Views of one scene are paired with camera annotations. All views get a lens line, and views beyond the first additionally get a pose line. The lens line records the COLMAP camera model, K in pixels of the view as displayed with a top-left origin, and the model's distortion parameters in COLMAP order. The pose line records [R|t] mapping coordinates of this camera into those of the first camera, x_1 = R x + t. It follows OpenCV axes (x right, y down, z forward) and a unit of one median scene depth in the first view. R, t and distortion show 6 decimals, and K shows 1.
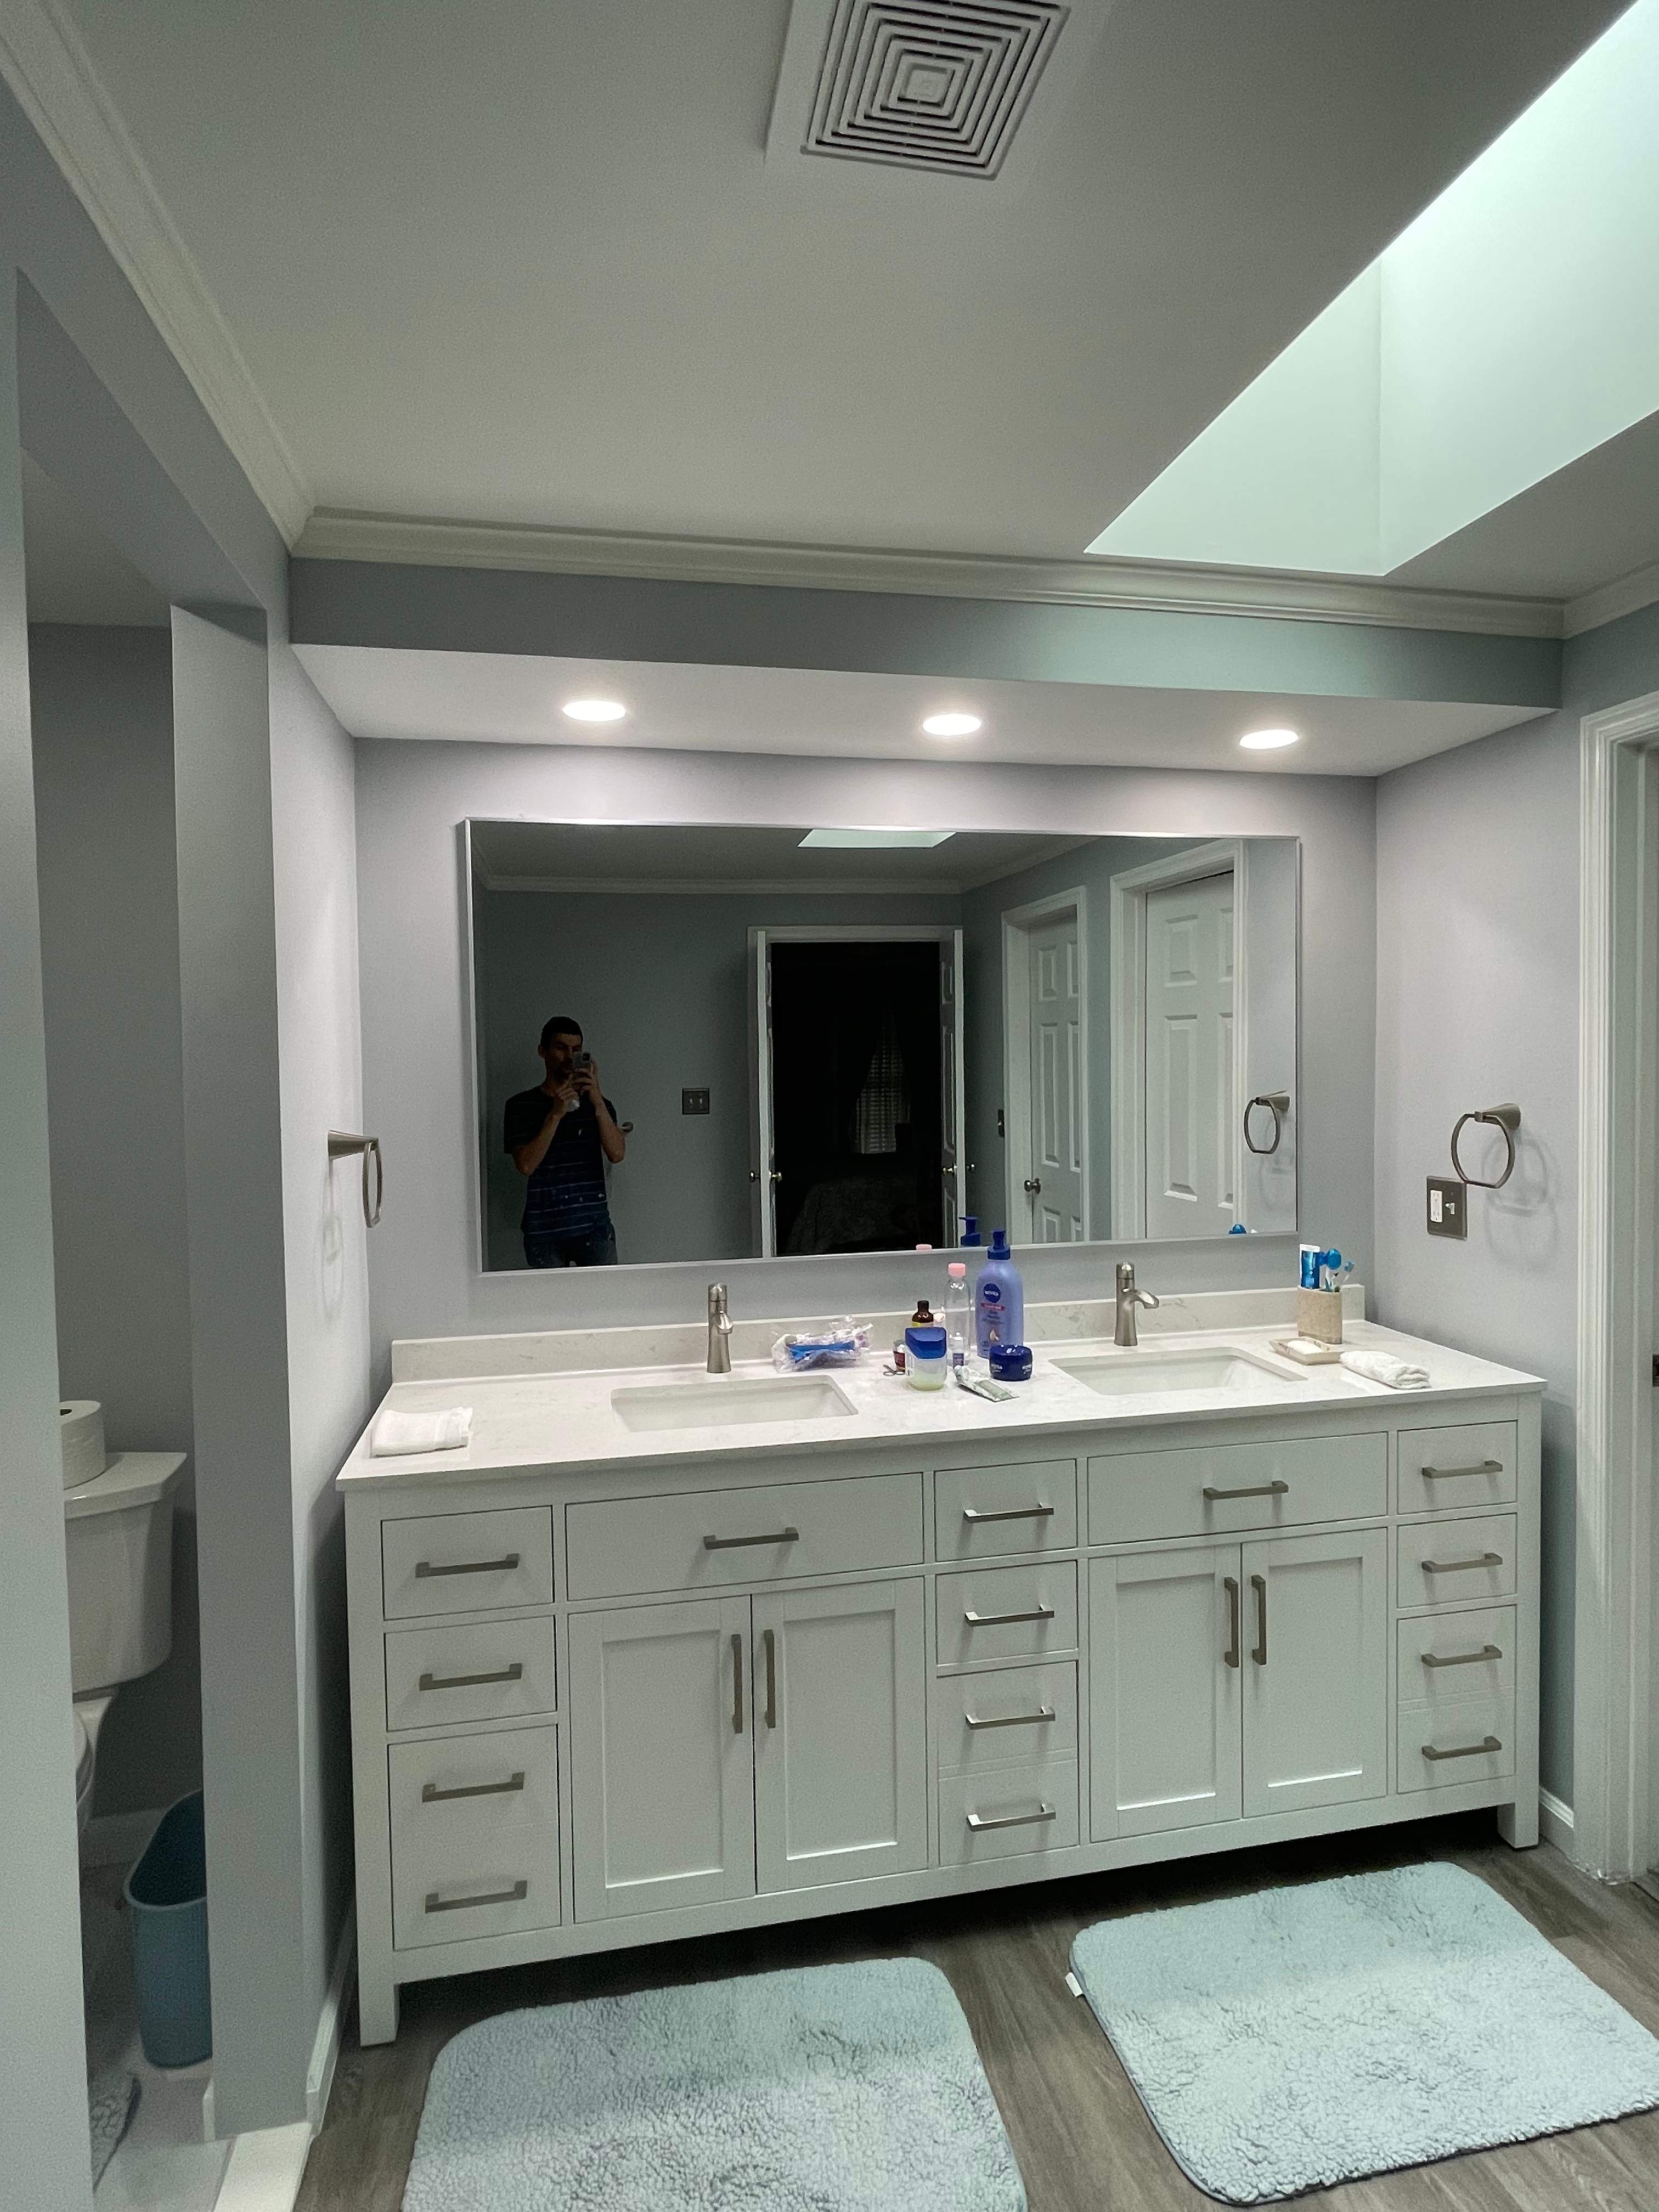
lens RADIAL K [[1171.6, 0, 848.3], [0, 1171.6, 1096.2], [0, 0, 1]] dist [-0.019766, 0.002903]
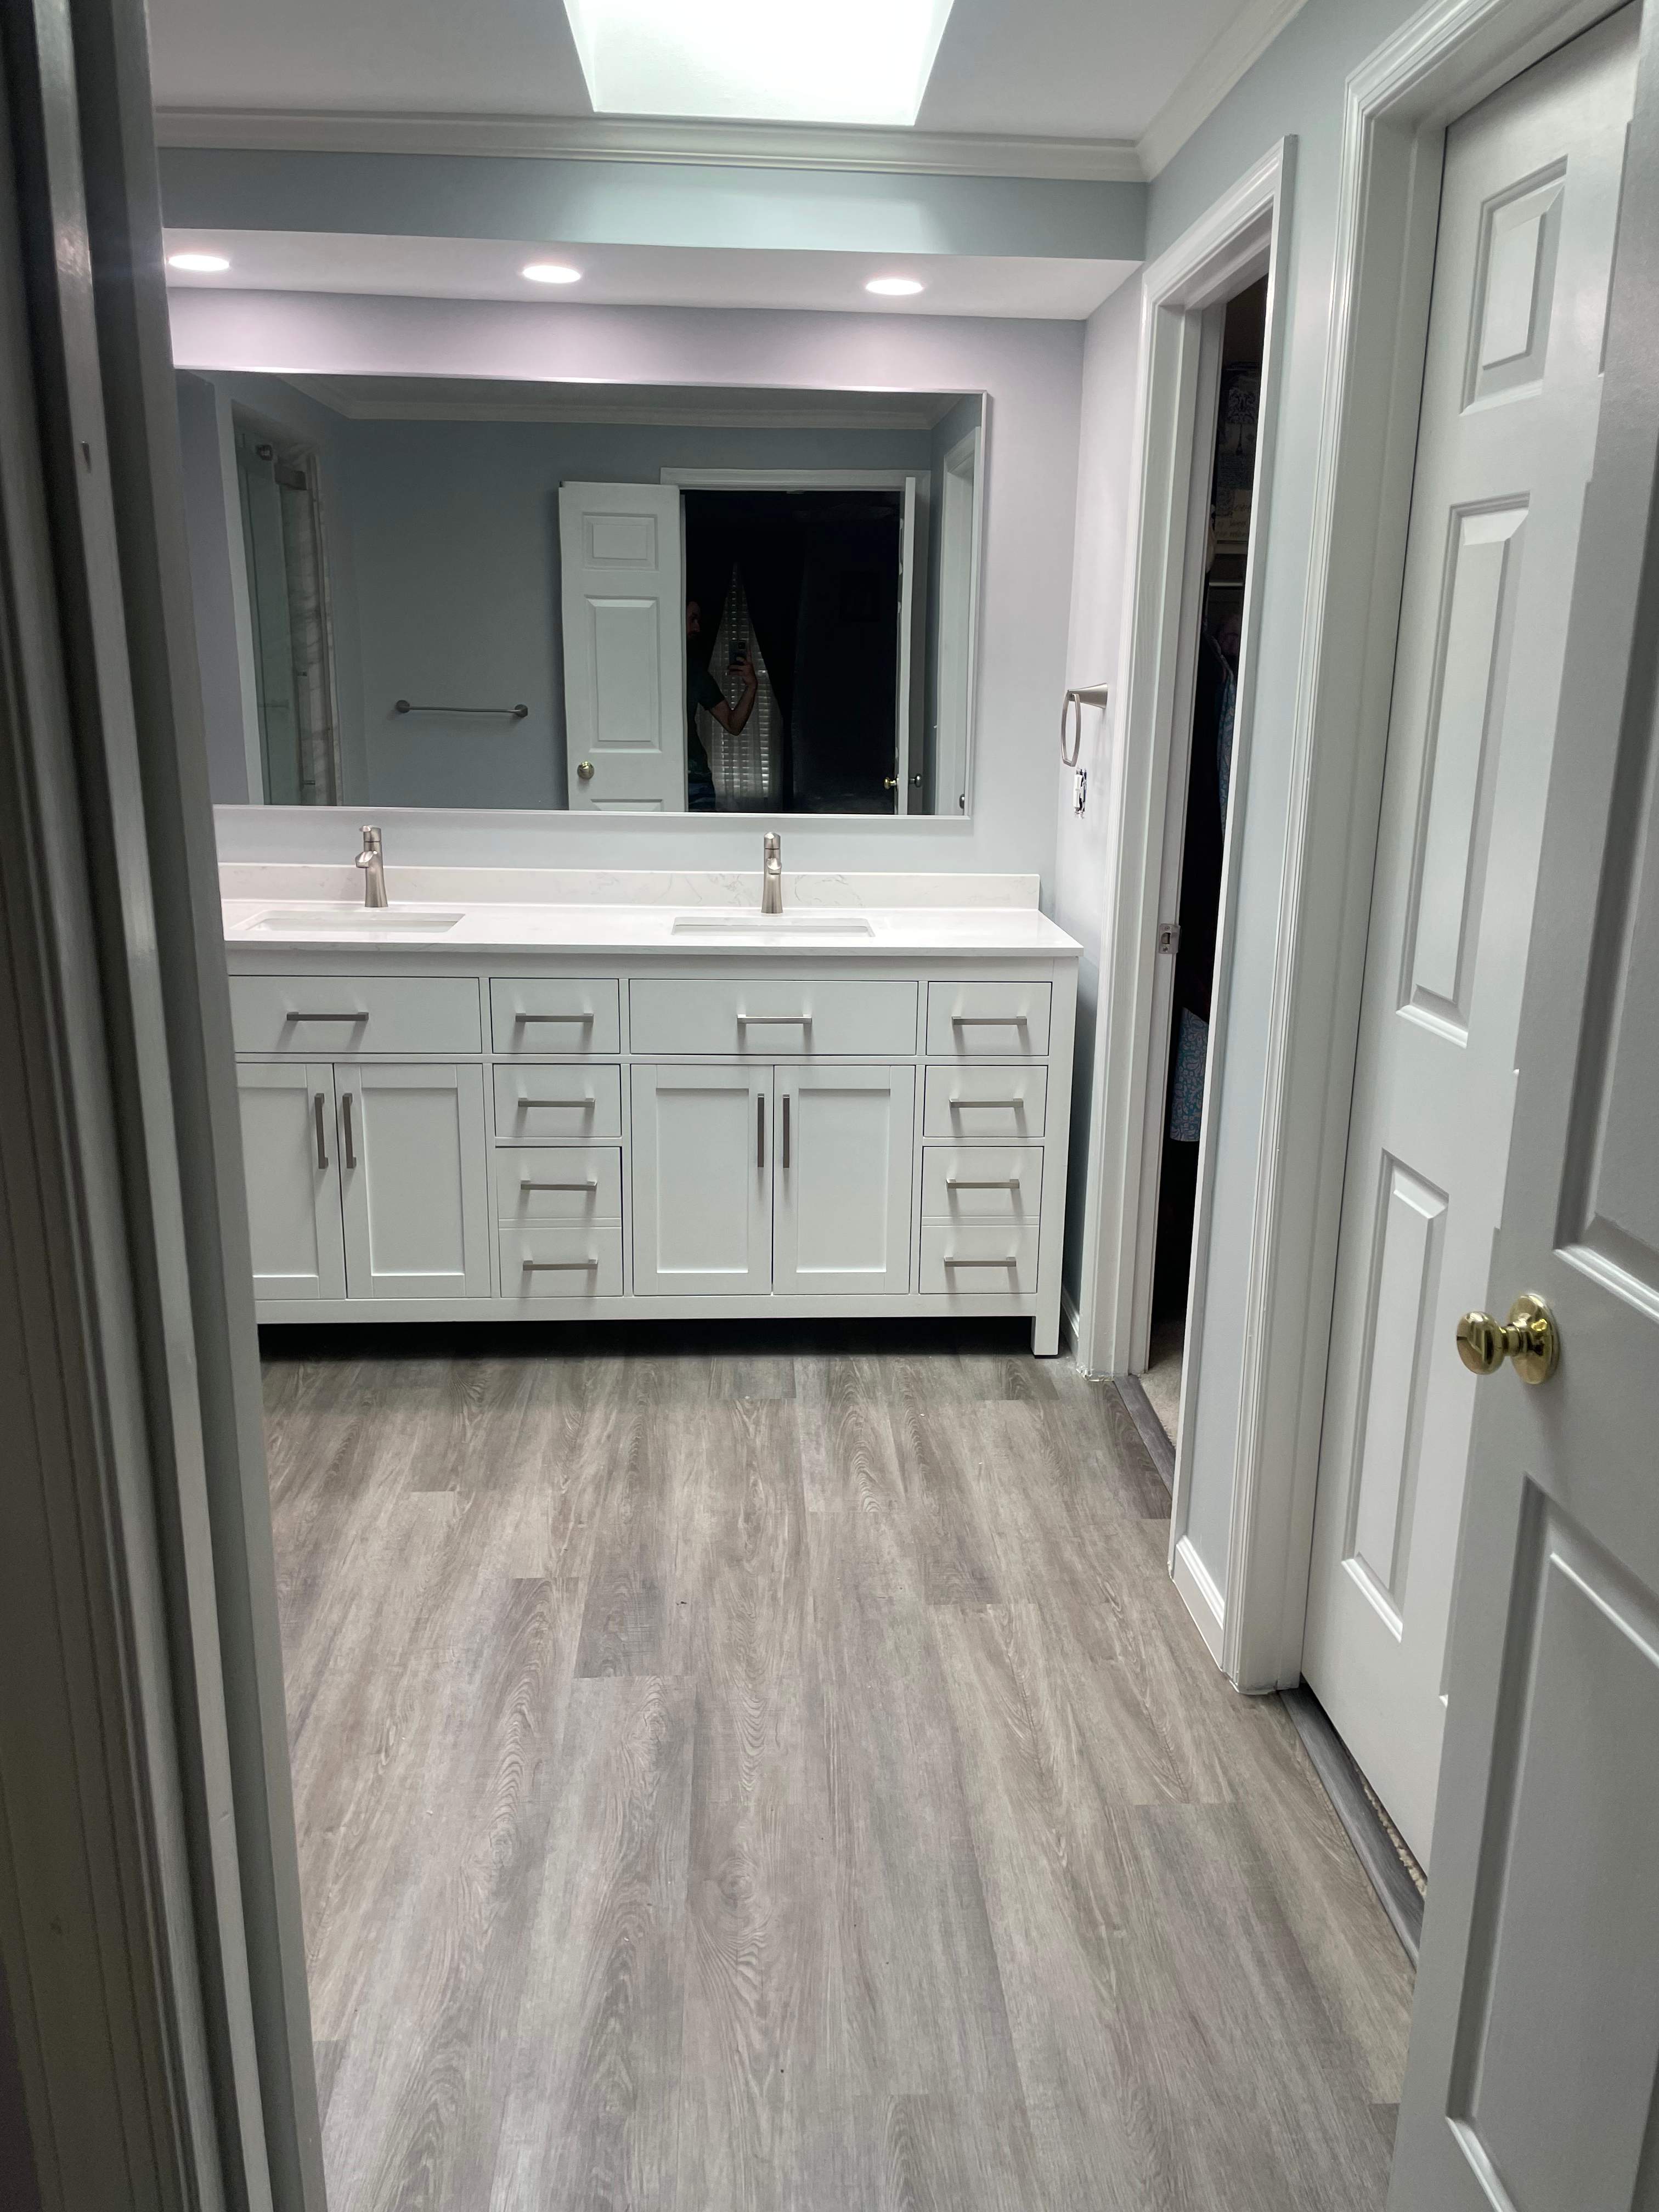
lens RADIAL K [[1649.0, 0, 878.1], [0, 1649.0, 1077.2], [0, 0, 1]] dist [0.064176, -0.011960]
pose [[0.990333, 0.061719, -0.124225, 0.645964], [-0.033147, 0.974910, 0.220117, 0.032284], [0.134693, -0.213871, 0.967531, -0.570140]]
